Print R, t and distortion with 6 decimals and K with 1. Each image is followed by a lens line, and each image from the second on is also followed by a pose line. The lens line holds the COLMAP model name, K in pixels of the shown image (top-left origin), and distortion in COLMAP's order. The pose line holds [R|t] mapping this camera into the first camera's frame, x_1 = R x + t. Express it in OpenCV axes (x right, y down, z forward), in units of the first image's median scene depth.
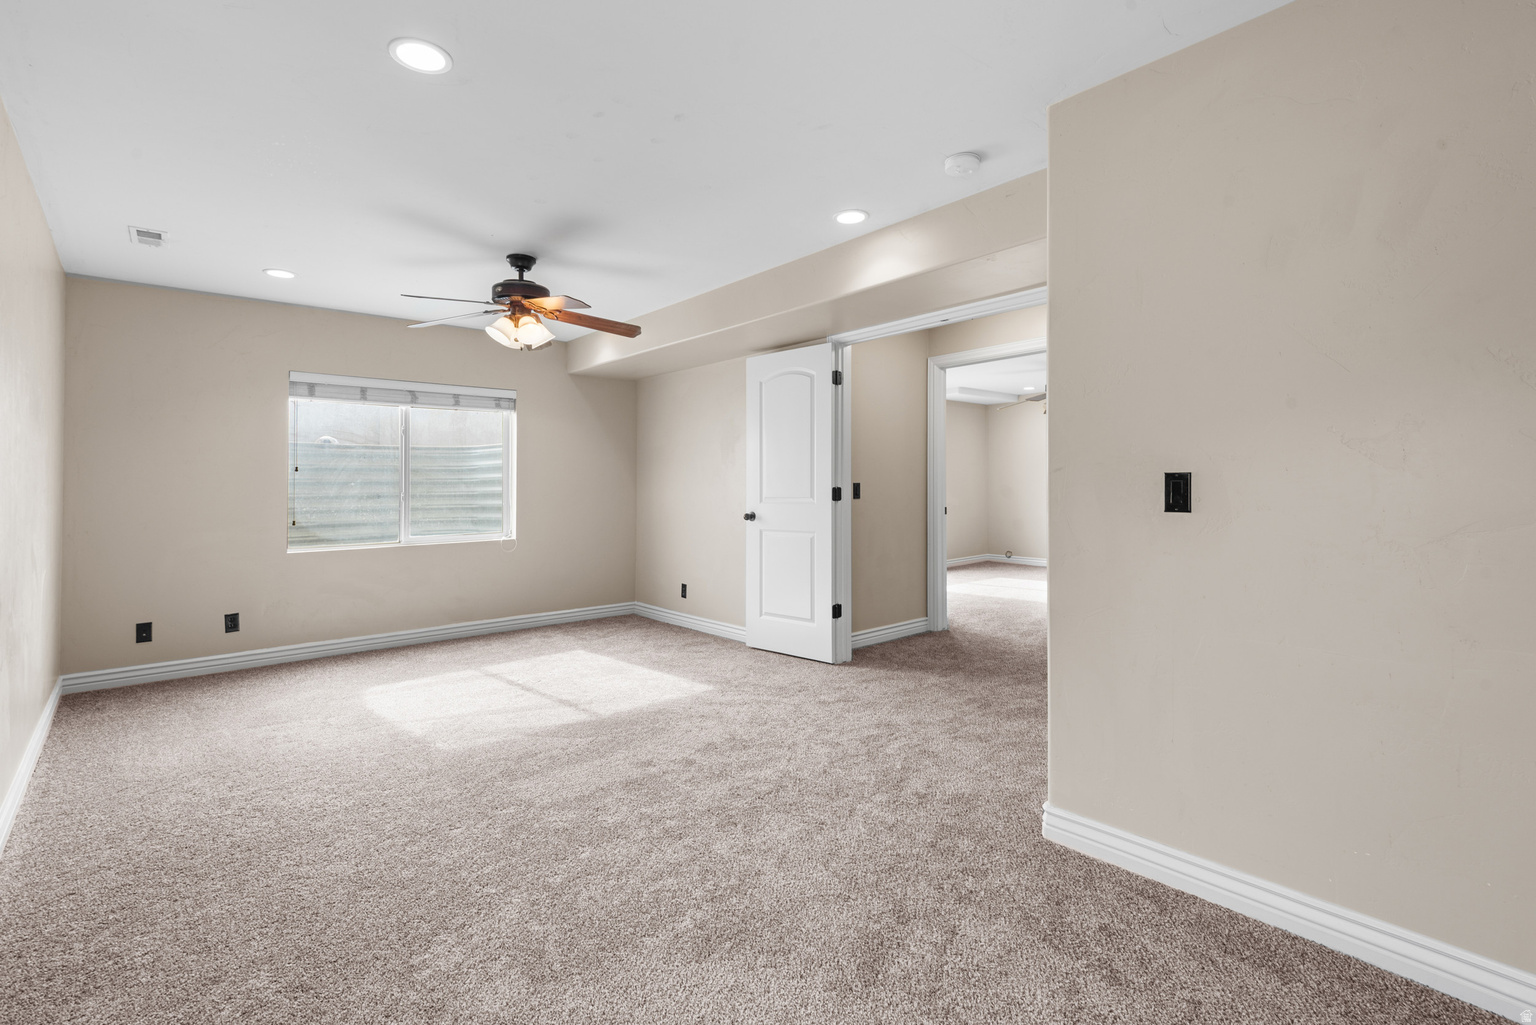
lens RADIAL K [[709.7, 0, 775.7], [0, 709.7, 485.4], [0, 0, 1]] dist [0.045757, -0.000591]
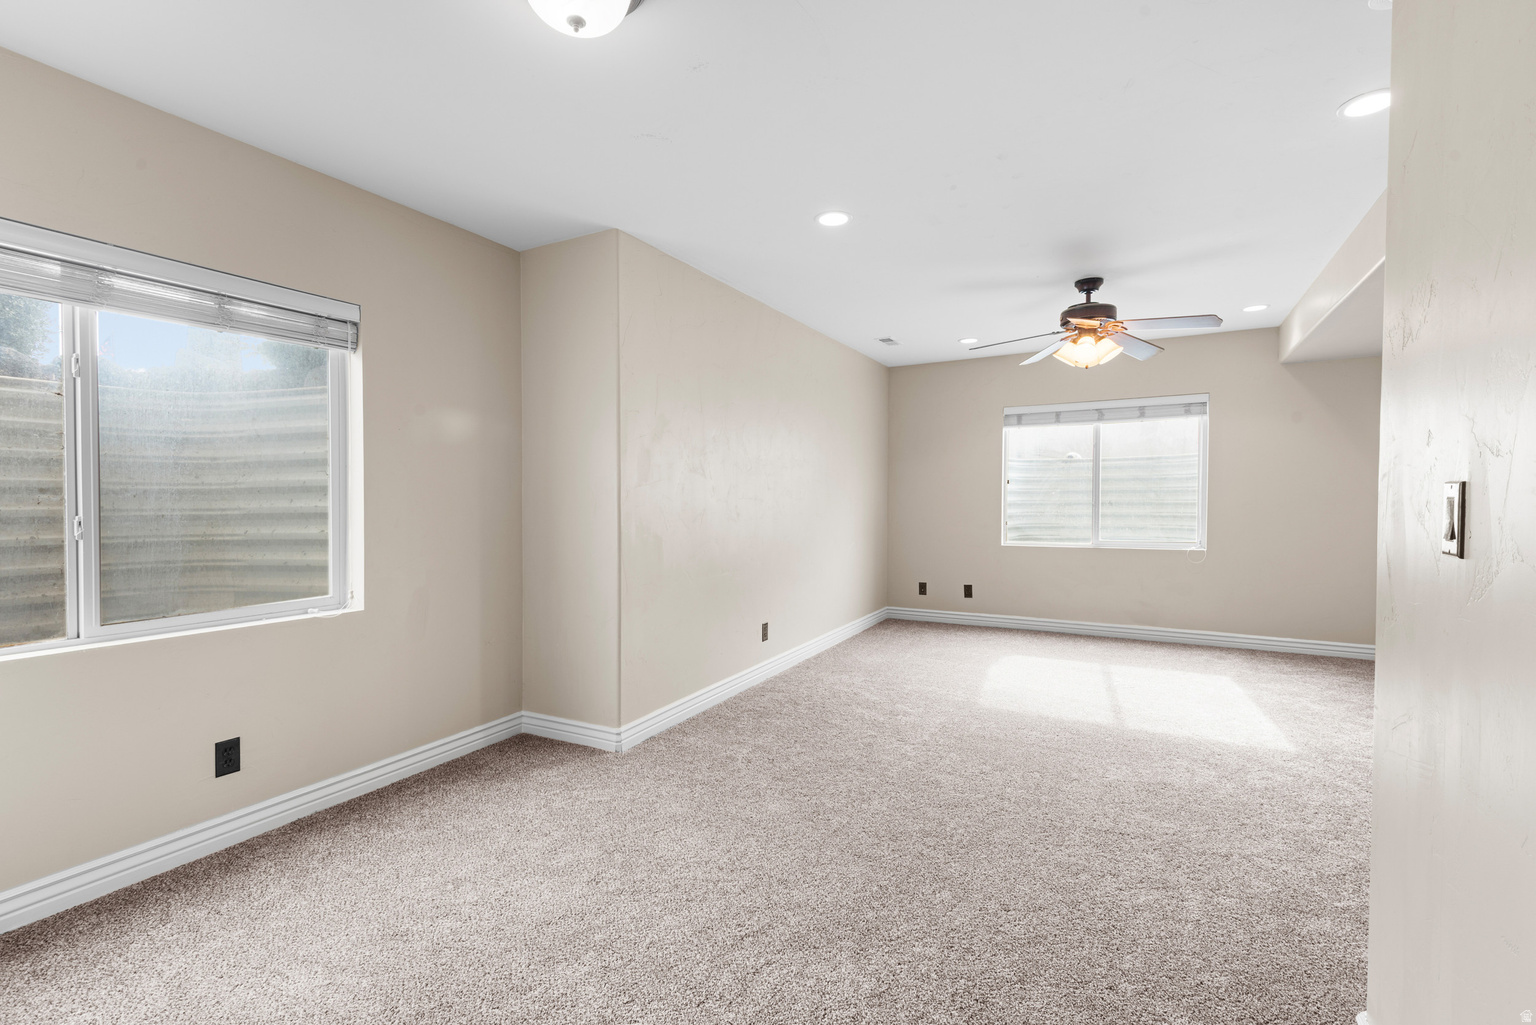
lens RADIAL K [[709.7, 0, 775.7], [0, 709.7, 485.4], [0, 0, 1]] dist [0.045757, -0.000591]
pose [[0.357085, -0.013452, -0.933975, 0.376133], [0.002032, 0.999905, -0.013625, 0.001054], [0.934070, 0.002968, 0.357079, 0.143241]]
